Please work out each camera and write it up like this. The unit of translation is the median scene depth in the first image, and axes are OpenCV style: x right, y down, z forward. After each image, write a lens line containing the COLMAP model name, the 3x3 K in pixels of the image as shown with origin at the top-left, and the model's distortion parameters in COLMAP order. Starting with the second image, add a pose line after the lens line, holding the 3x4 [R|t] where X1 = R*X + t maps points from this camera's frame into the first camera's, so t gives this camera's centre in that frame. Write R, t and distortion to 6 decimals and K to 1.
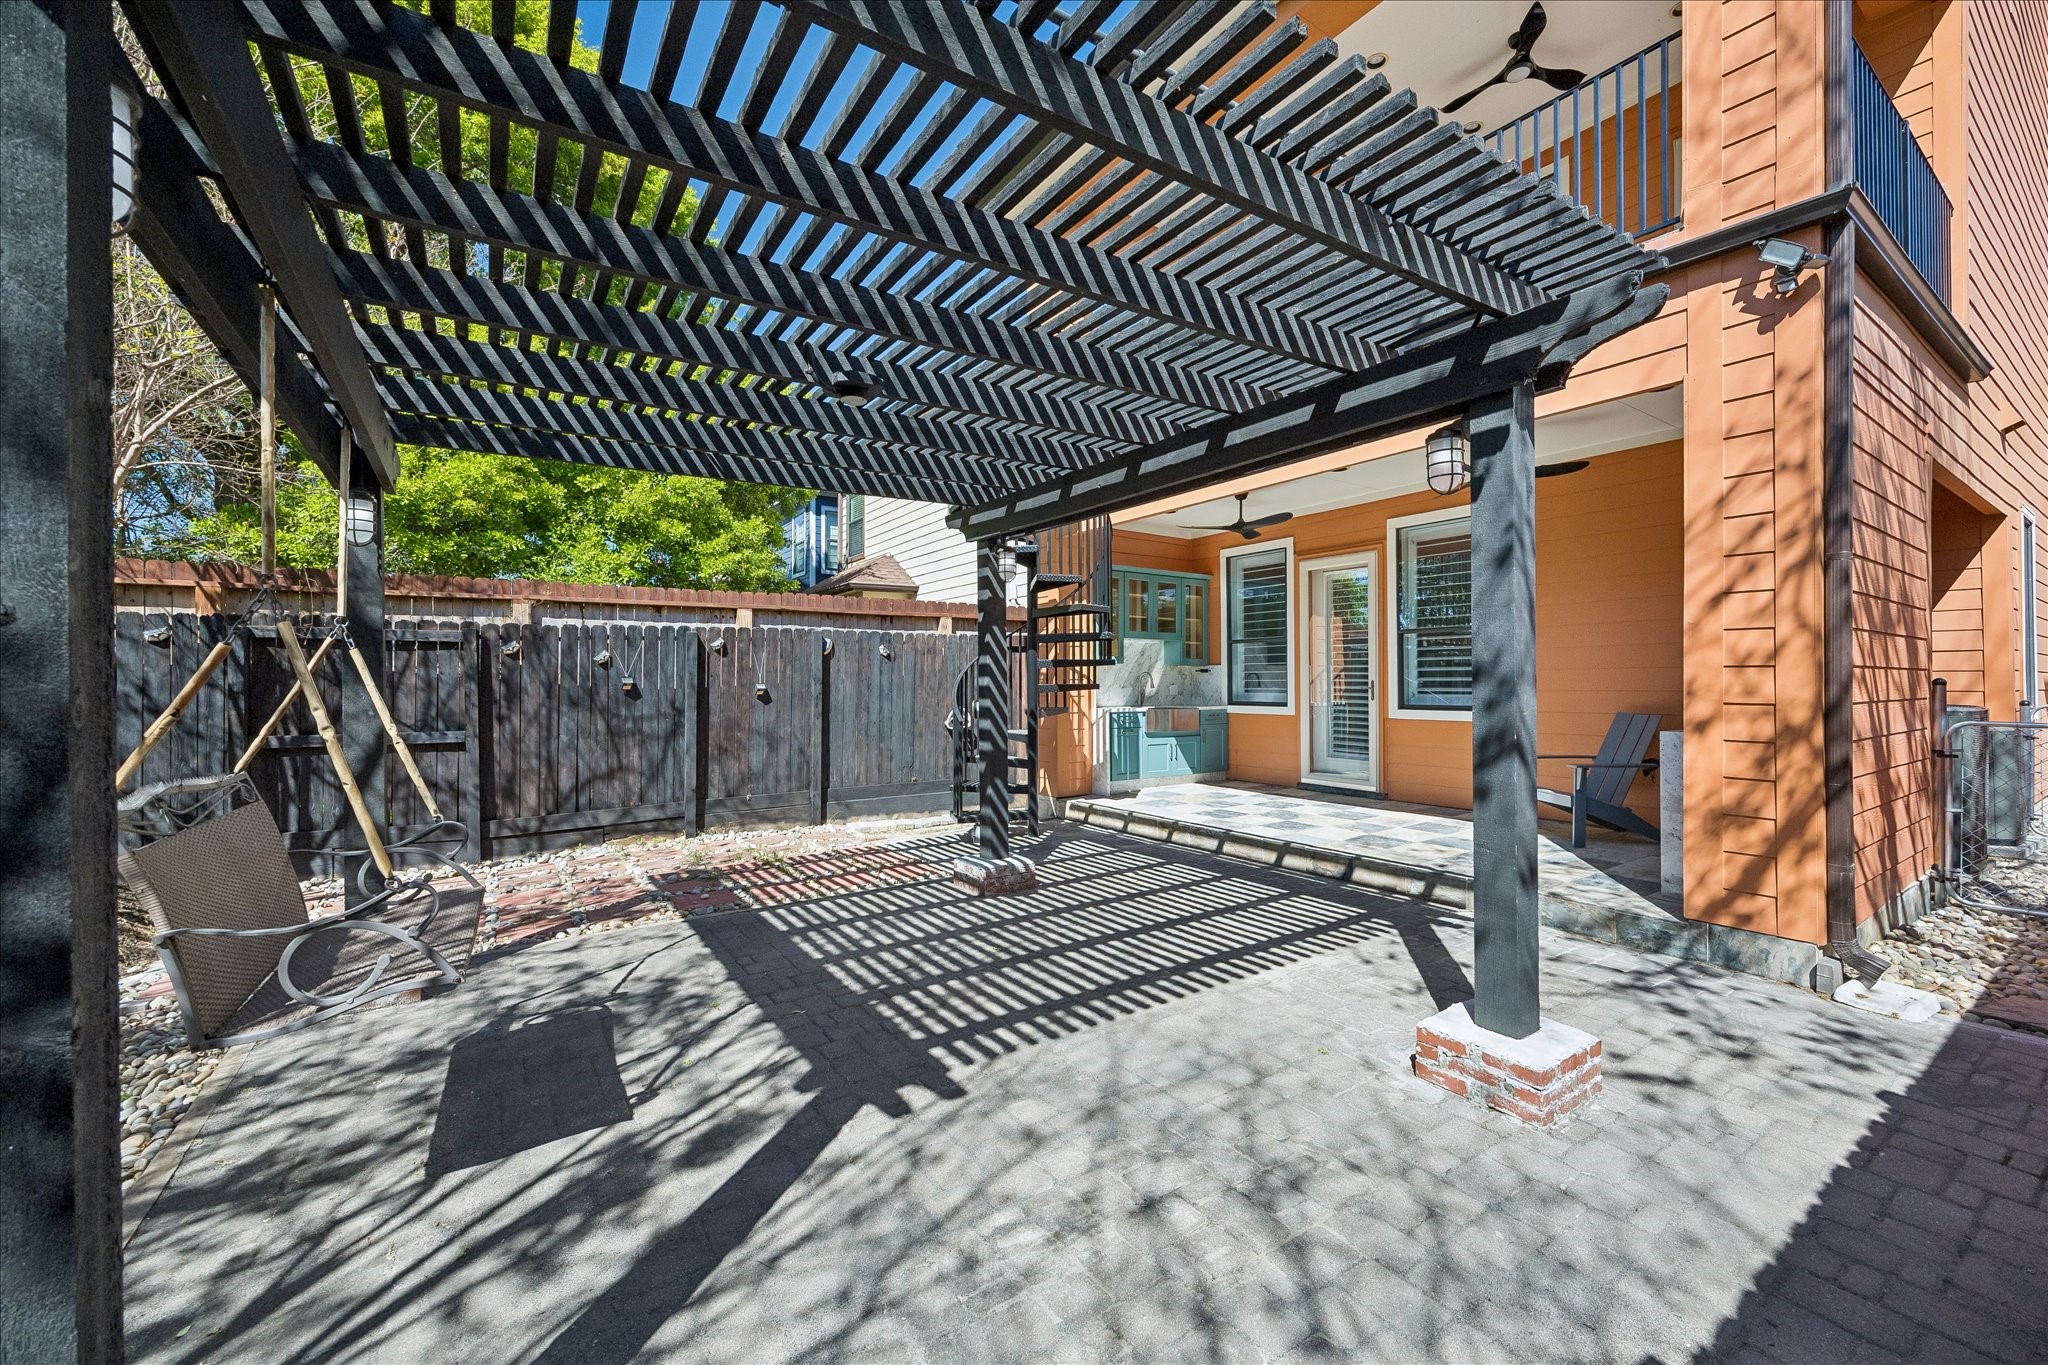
lens RADIAL K [[797.6, 0, 1048.6], [0, 797.6, 681.2], [0, 0, 1]] dist [-0.000432, -0.000404]
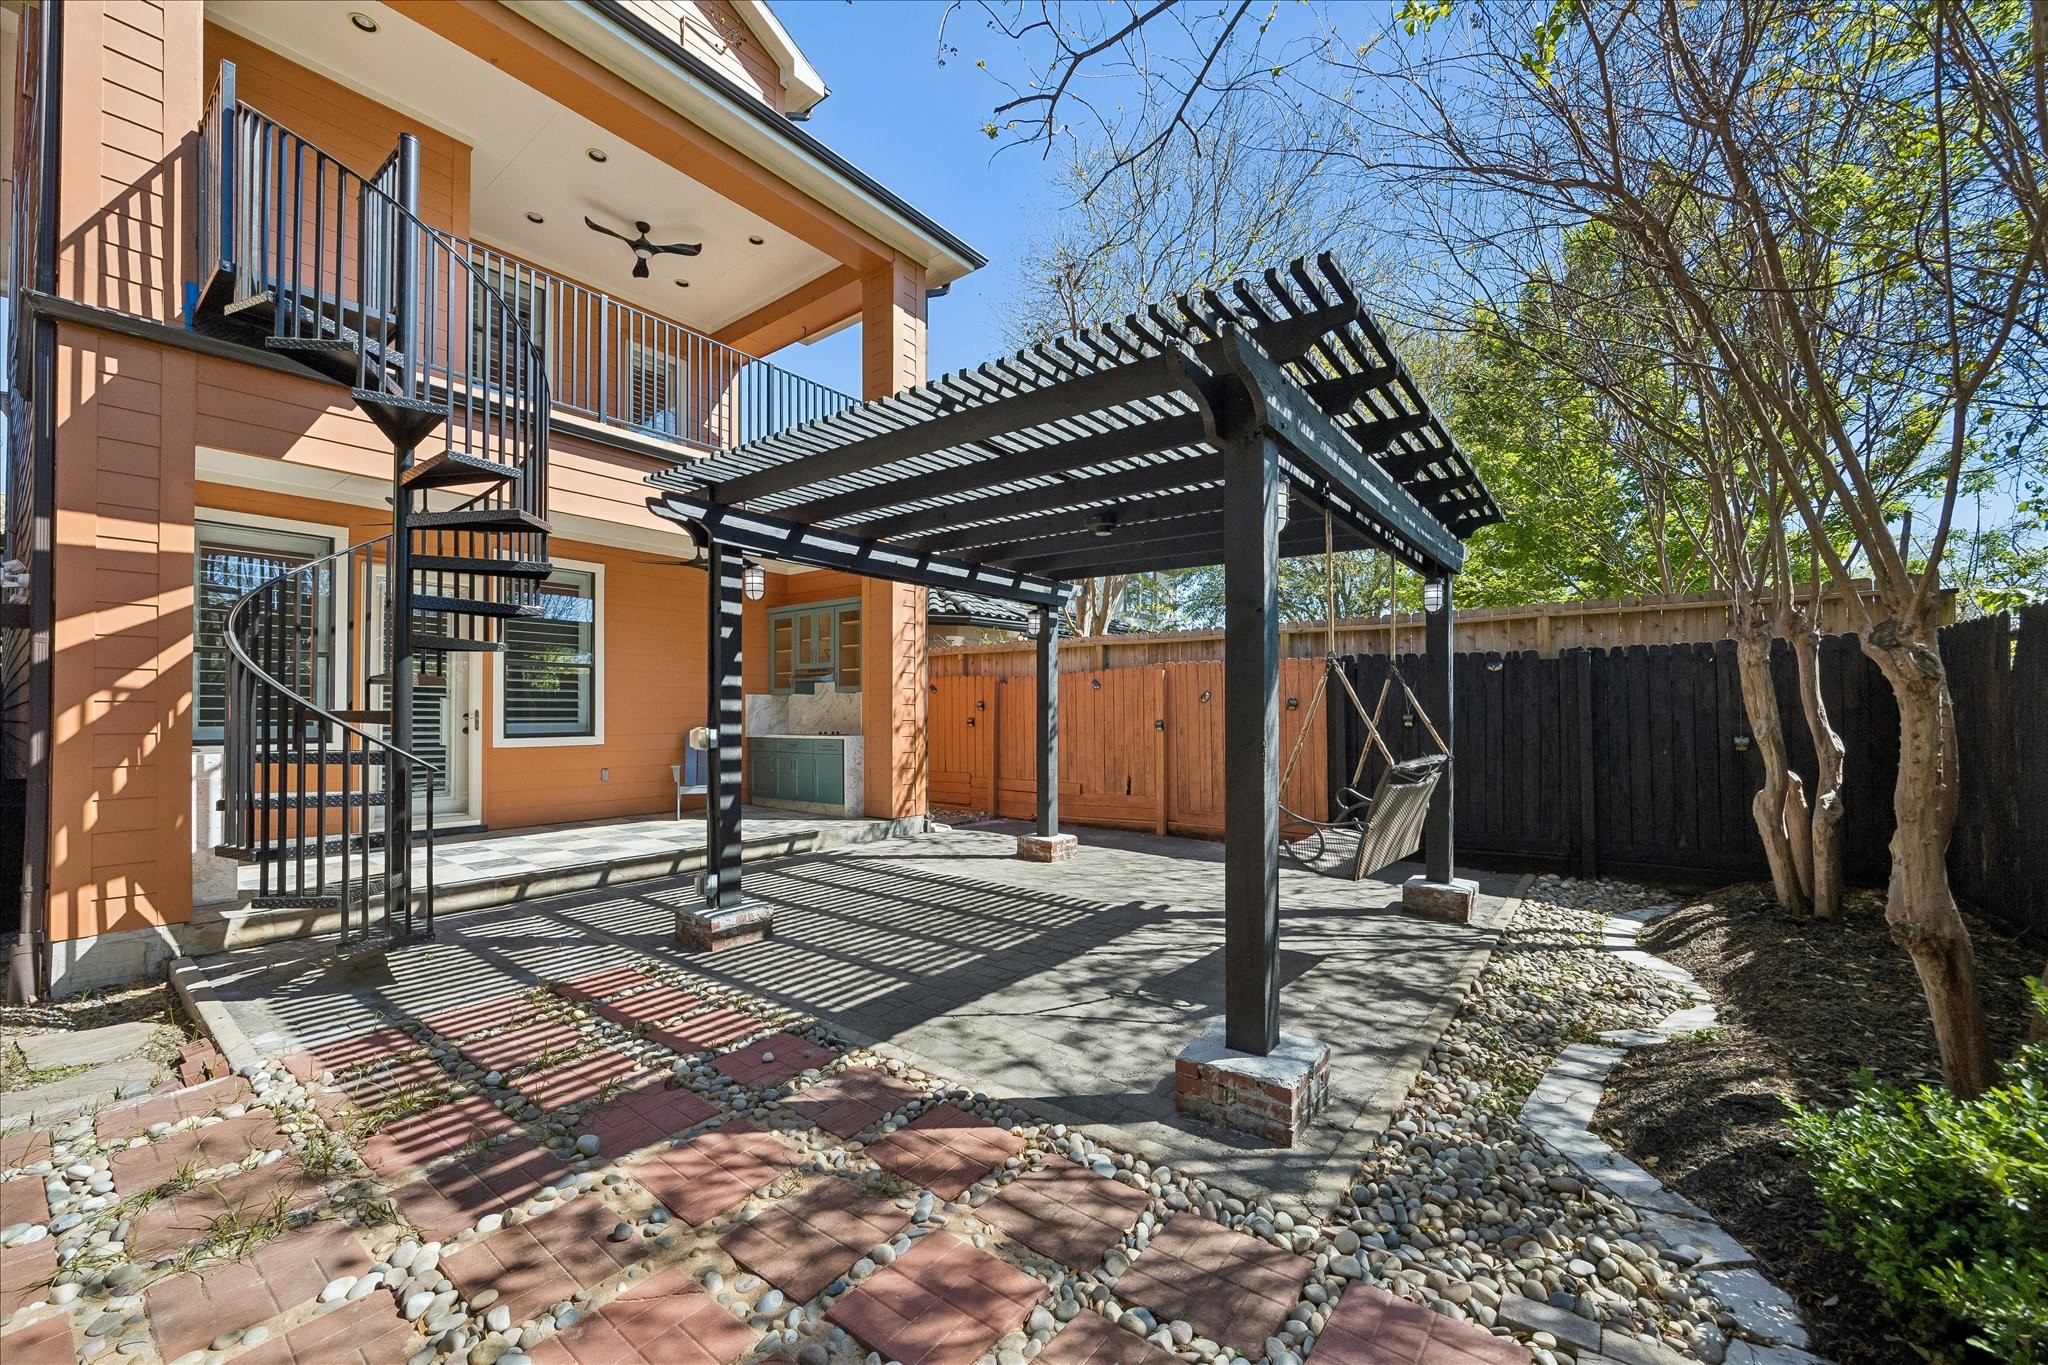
lens RADIAL K [[792.8, 0, 1013.0], [0, 792.8, 700.1], [0, 0, 1]] dist [-0.000077, -0.000087]
pose [[-0.283023, 0.021881, 0.958864, -1.341247], [0.003435, 0.999756, -0.021800, 0.020724], [-0.959107, -0.002877, -0.283029, 1.258736]]
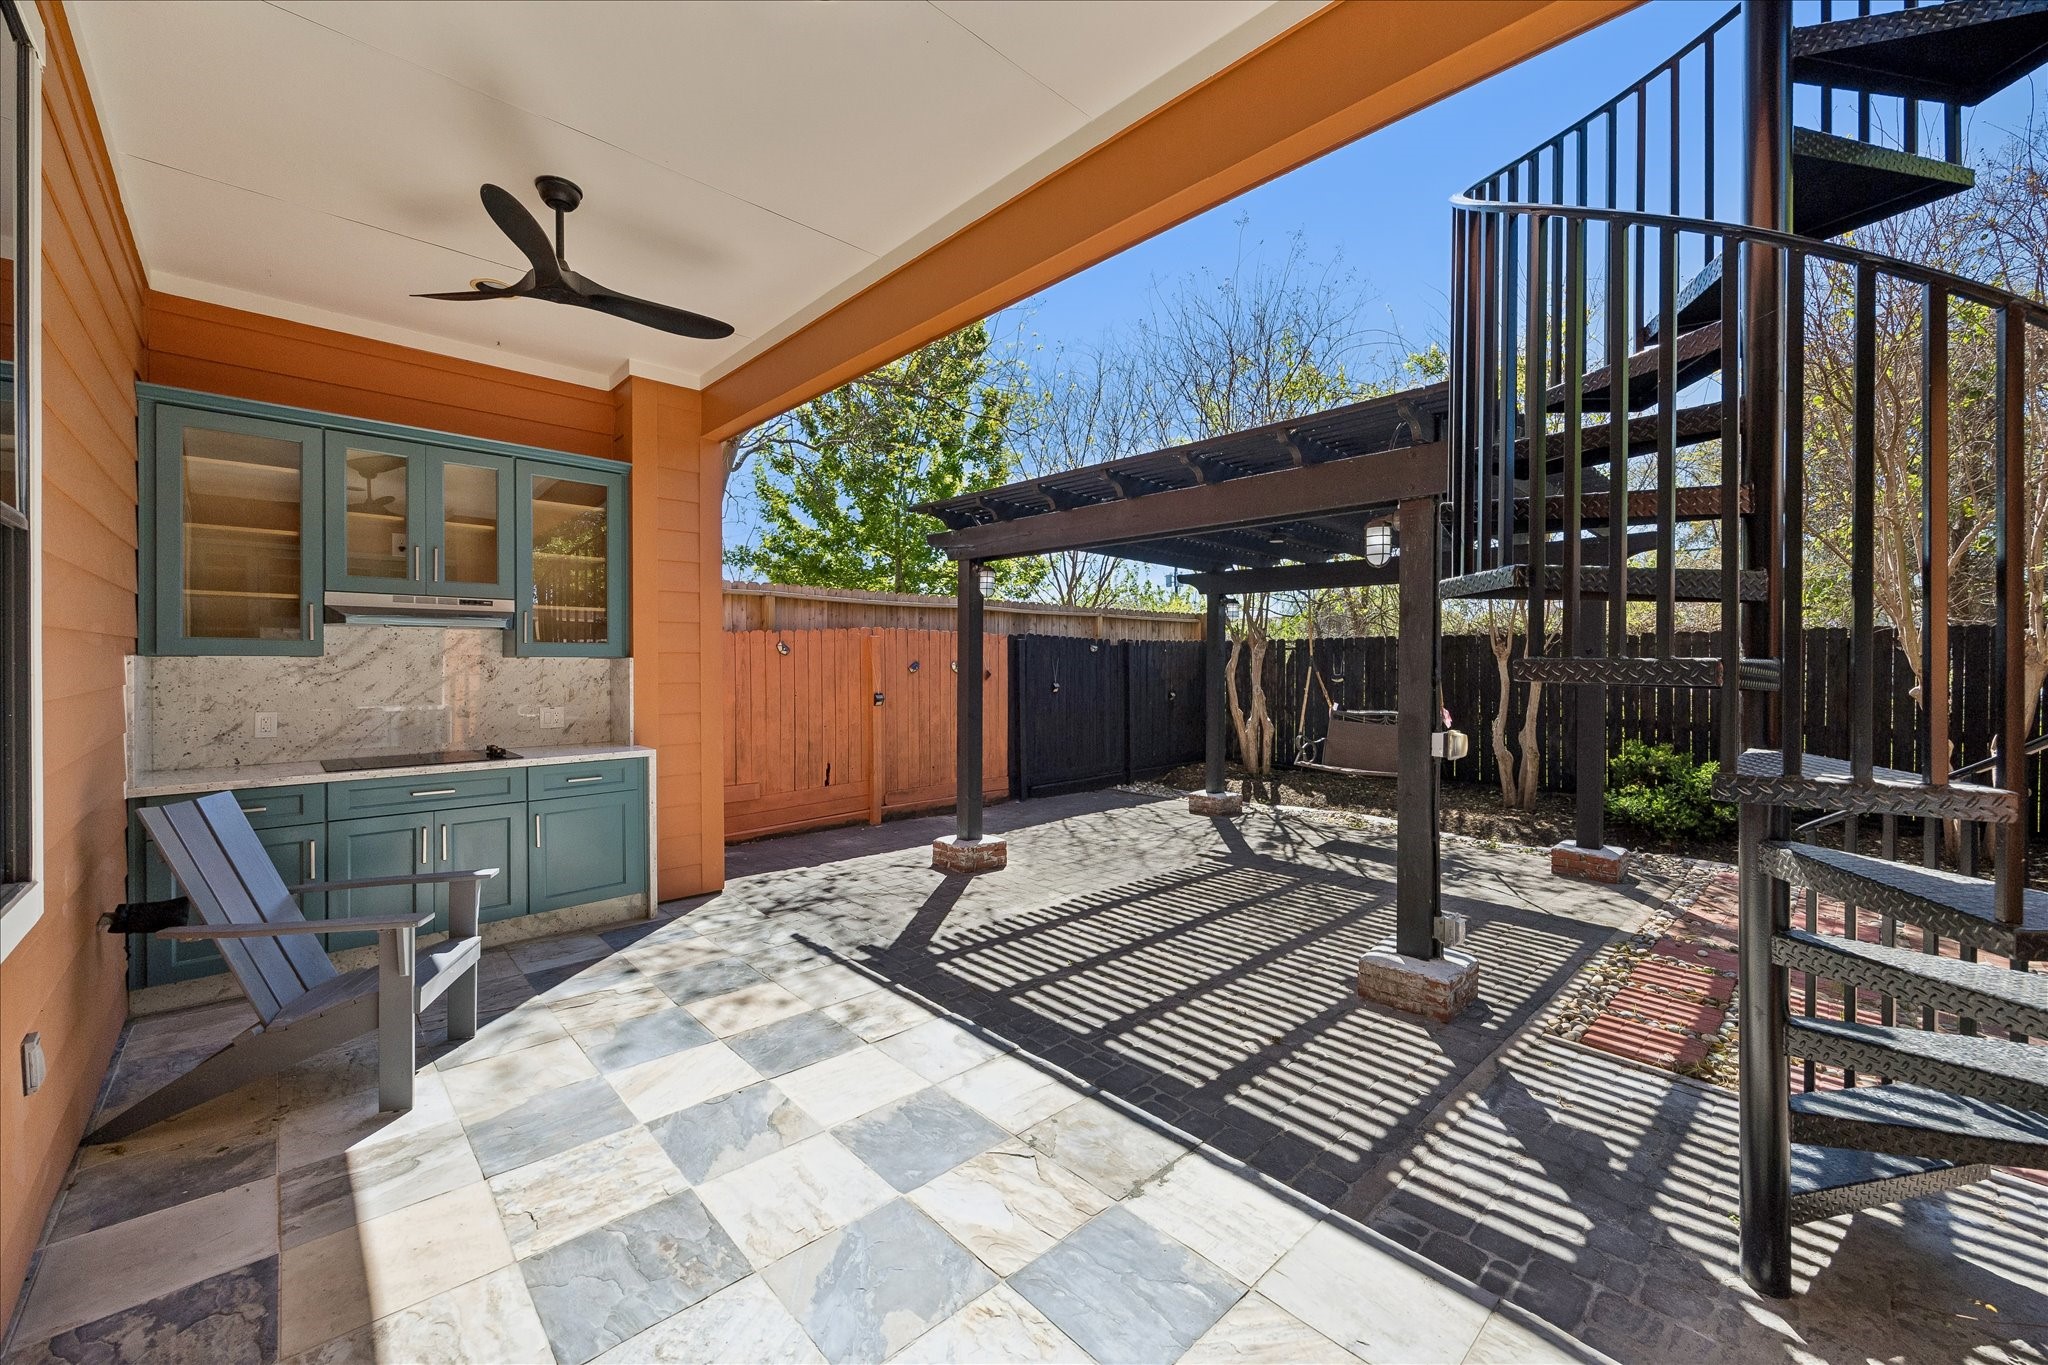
lens RADIAL K [[798.7, 0, 1017.5], [0, 798.7, 665.6], [0, 0, 1]] dist [-0.001784, -0.000228]
pose [[-0.990768, 0.002554, -0.135546, 0.504236], [0.001790, 0.999982, 0.005762, -0.048729], [0.135558, 0.005466, -0.990754, 2.198299]]
